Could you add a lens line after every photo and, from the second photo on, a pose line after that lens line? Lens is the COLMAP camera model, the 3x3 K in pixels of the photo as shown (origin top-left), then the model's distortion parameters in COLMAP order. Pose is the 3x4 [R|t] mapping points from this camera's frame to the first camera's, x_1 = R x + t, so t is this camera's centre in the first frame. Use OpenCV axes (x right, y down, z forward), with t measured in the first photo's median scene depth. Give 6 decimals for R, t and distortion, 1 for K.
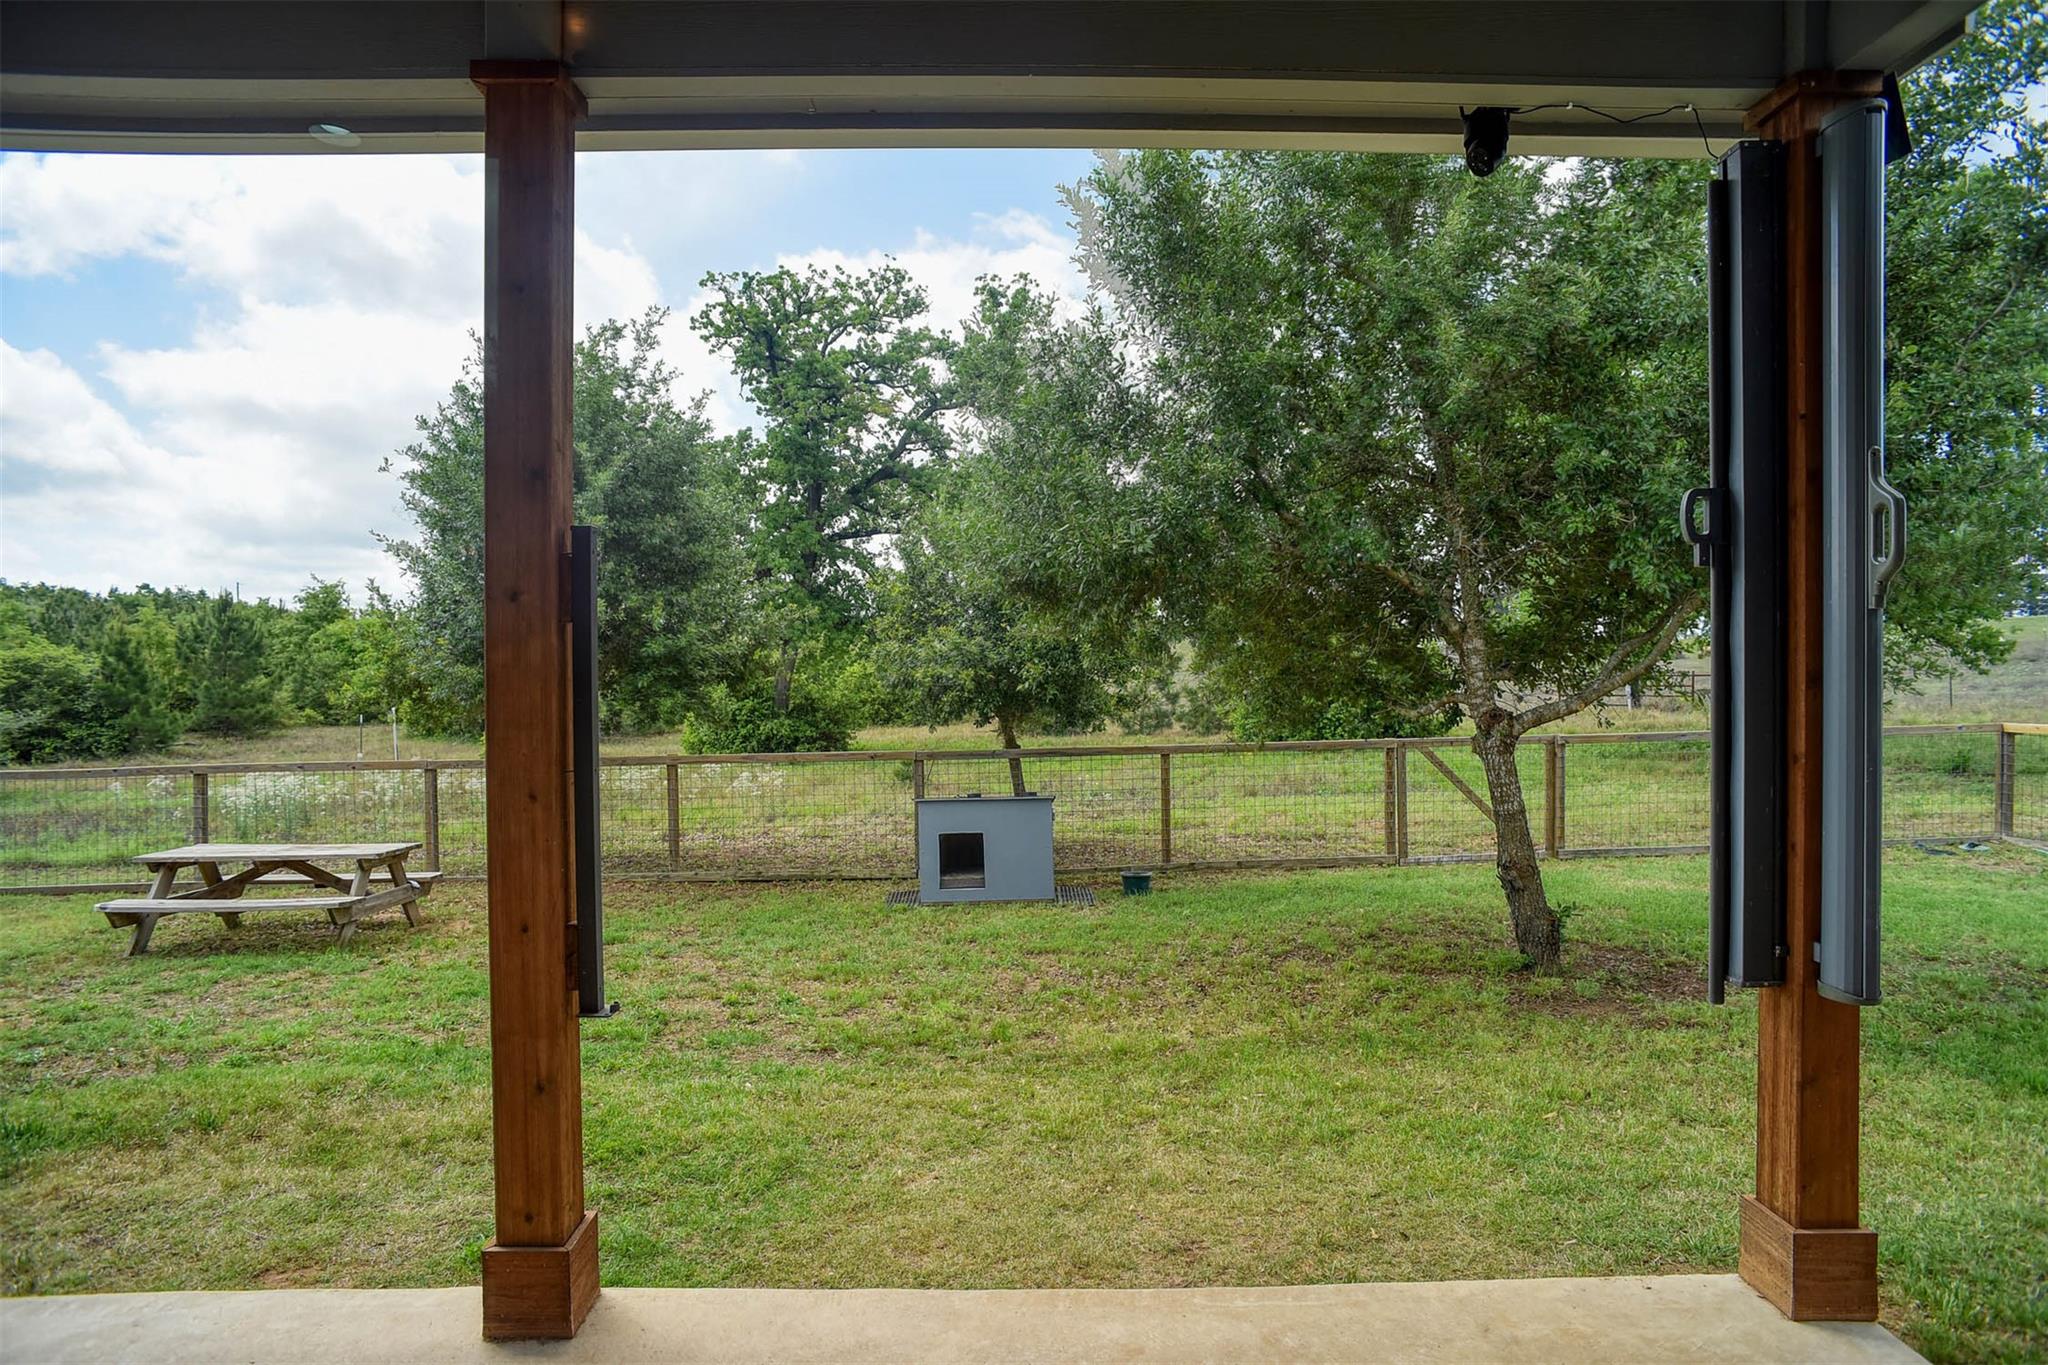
lens RADIAL K [[1167.0, 0, 1016.4], [0, 1167.0, 688.8], [0, 0, 1]] dist [-0.030988, 0.010060]
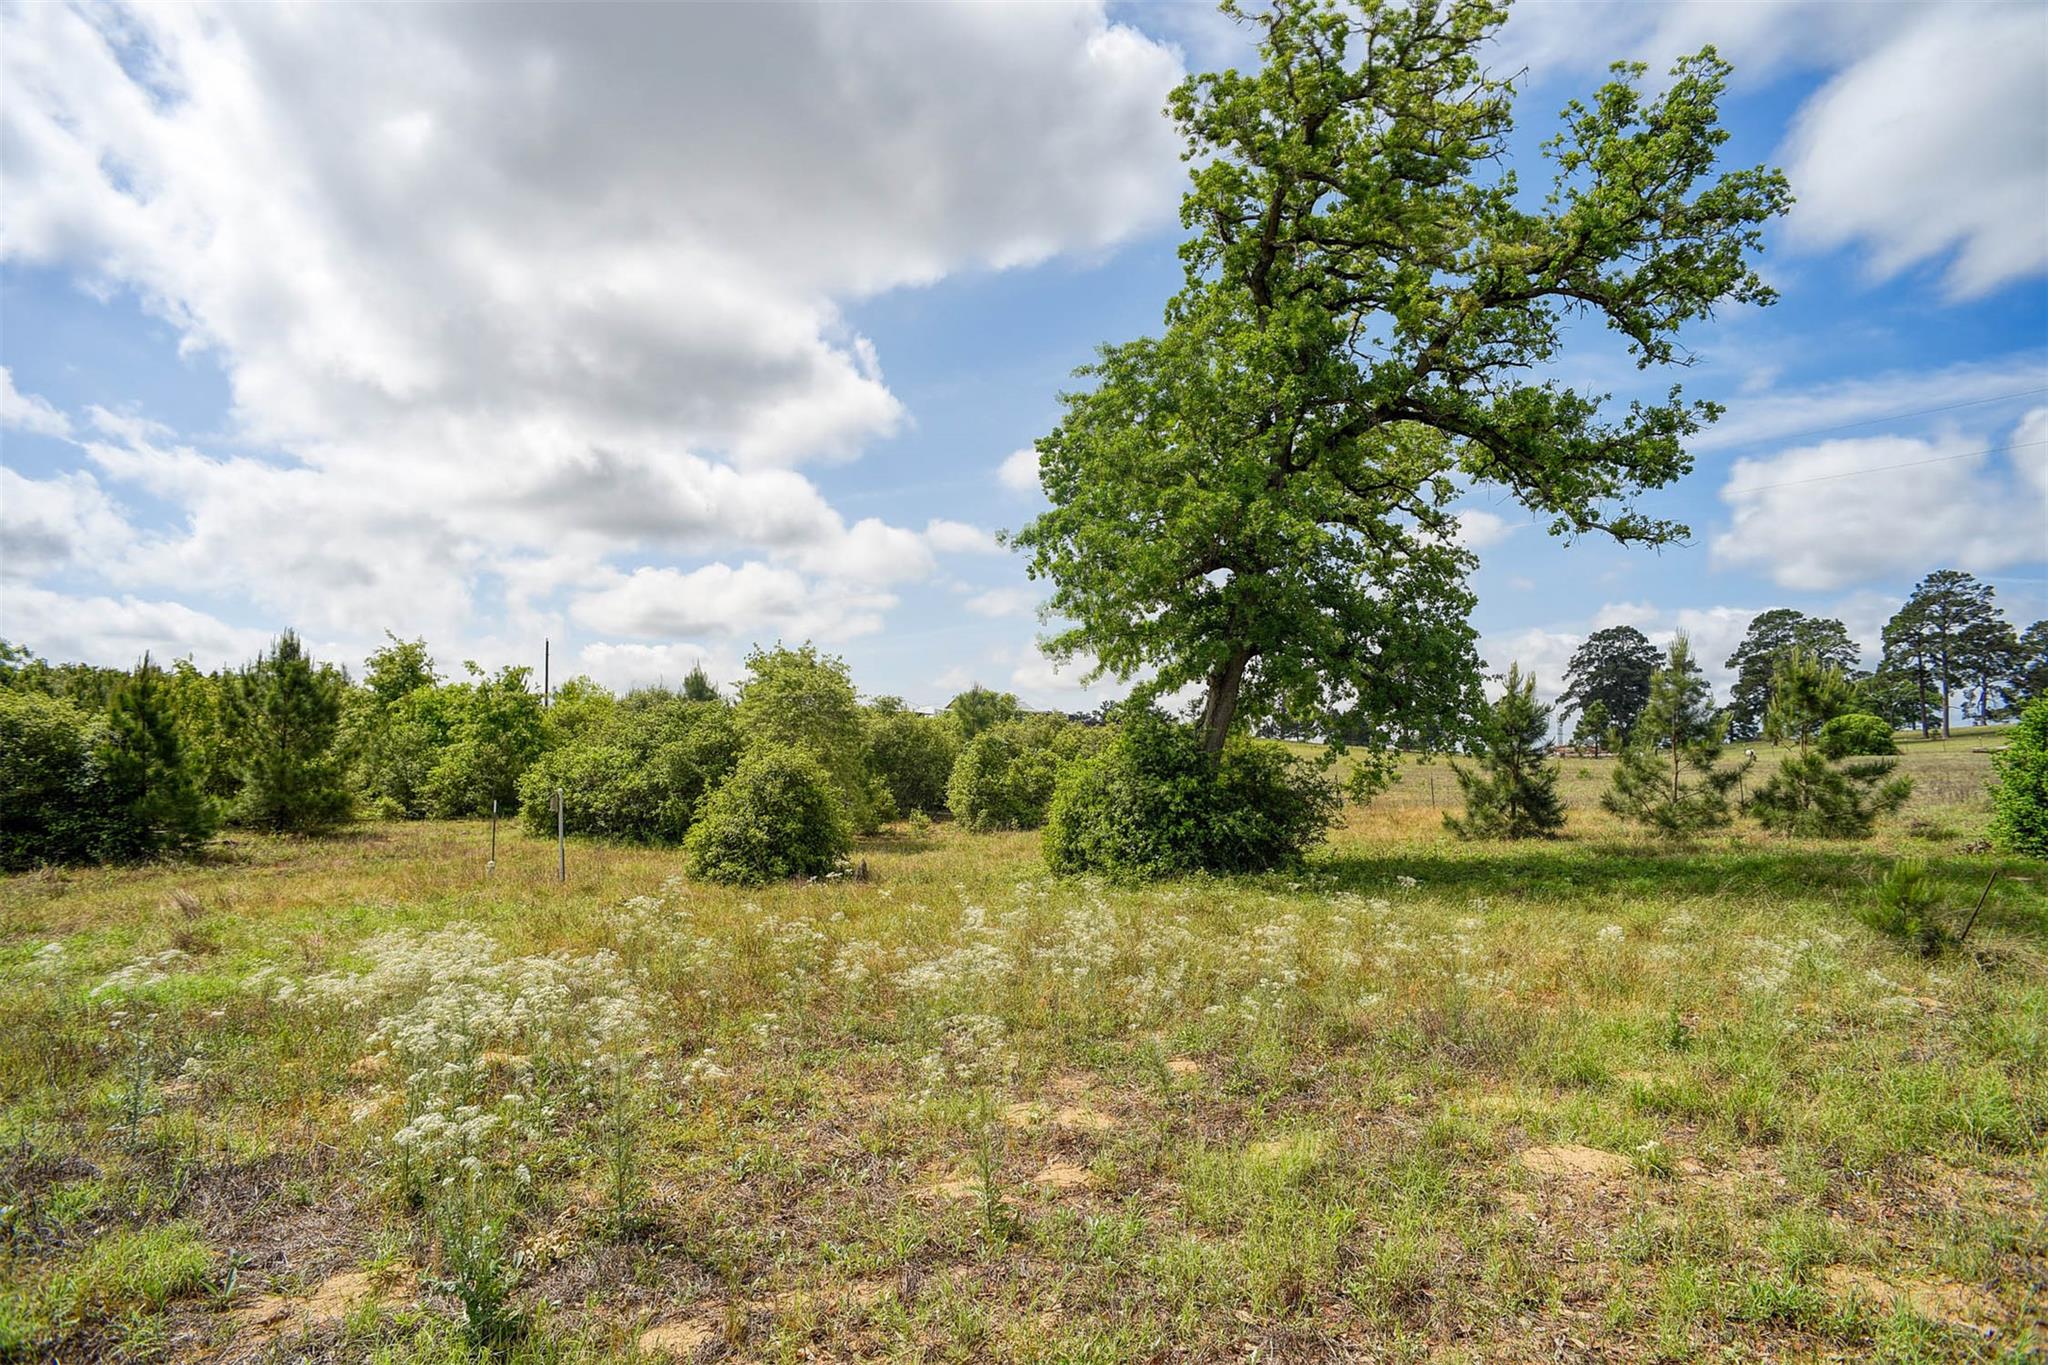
lens RADIAL K [[1167.0, 0, 1032.7], [0, 1167.0, 680.6], [0, 0, 1]] dist [-0.030988, 0.010060]
pose [[0.999942, 0.007269, -0.007900, -0.217561], [-0.008001, 0.995258, -0.096940, 0.013324], [0.007158, 0.096997, 0.995259, 0.287600]]
